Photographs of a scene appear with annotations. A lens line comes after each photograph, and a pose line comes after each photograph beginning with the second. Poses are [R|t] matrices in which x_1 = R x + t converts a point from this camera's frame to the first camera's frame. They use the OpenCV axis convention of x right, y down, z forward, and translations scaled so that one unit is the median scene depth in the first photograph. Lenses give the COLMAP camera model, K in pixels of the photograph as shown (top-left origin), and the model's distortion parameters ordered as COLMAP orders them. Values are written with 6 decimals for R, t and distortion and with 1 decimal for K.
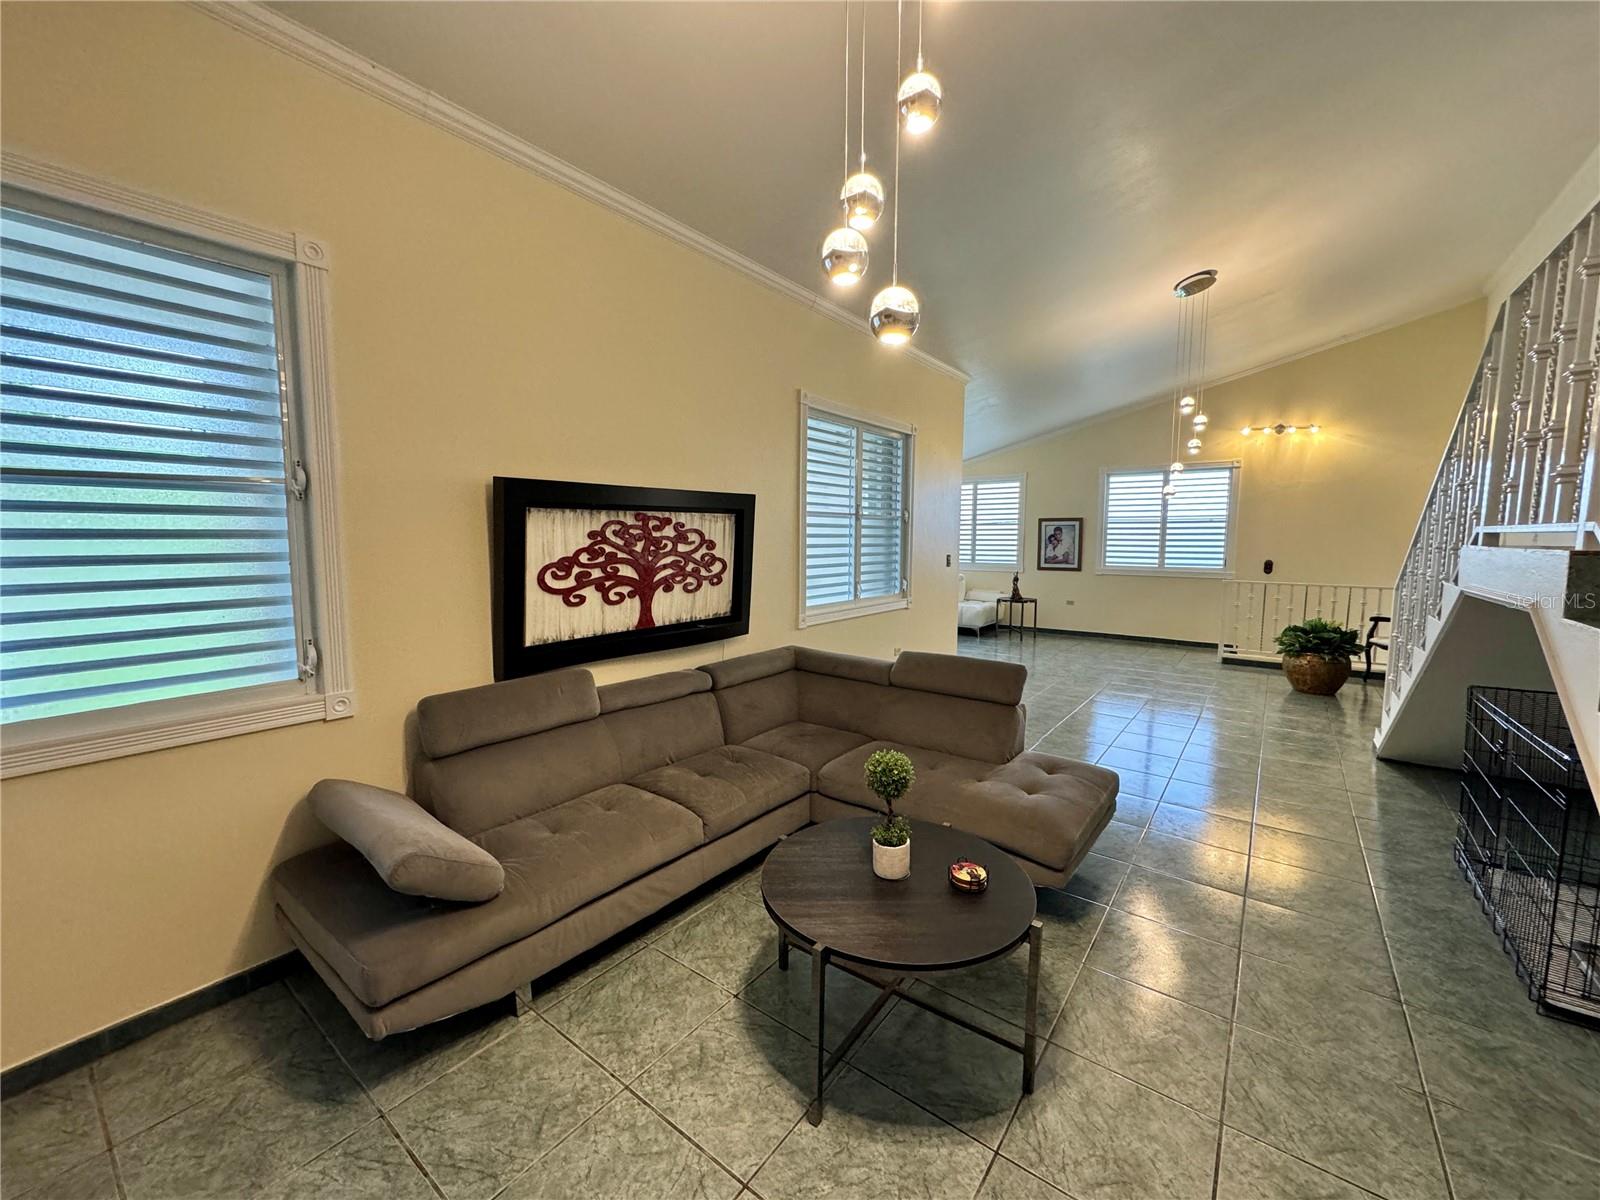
lens RADIAL K [[641.2, 0, 807.2], [0, 641.2, 592.6], [0, 0, 1]] dist [0.003296, -0.000598]
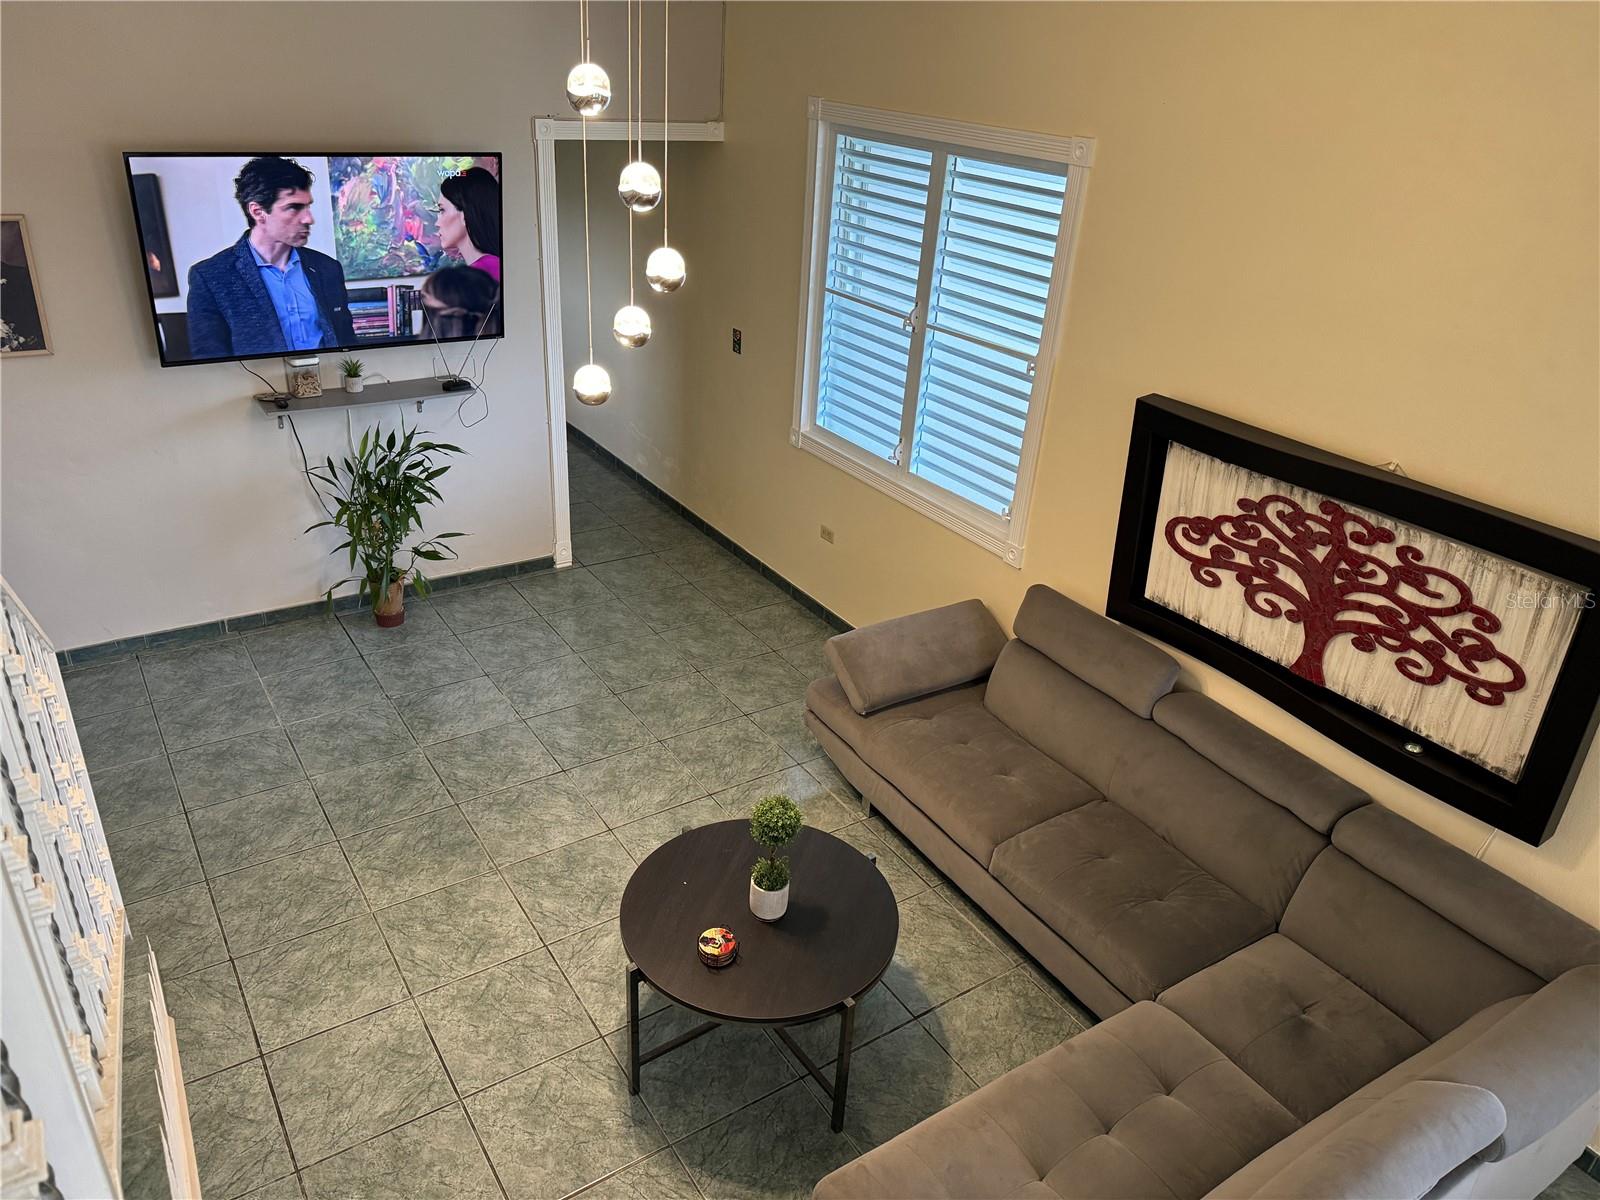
lens RADIAL K [[1136.6, 0, 786.0], [0, 1136.6, 606.5], [0, 0, 1]] dist [0.059051, -0.076956]
pose [[-0.342077, 0.407686, -0.846626, 0.856981], [-0.144601, 0.867410, 0.476121, -0.475895], [0.928479, 0.285293, -0.237769, 0.814409]]
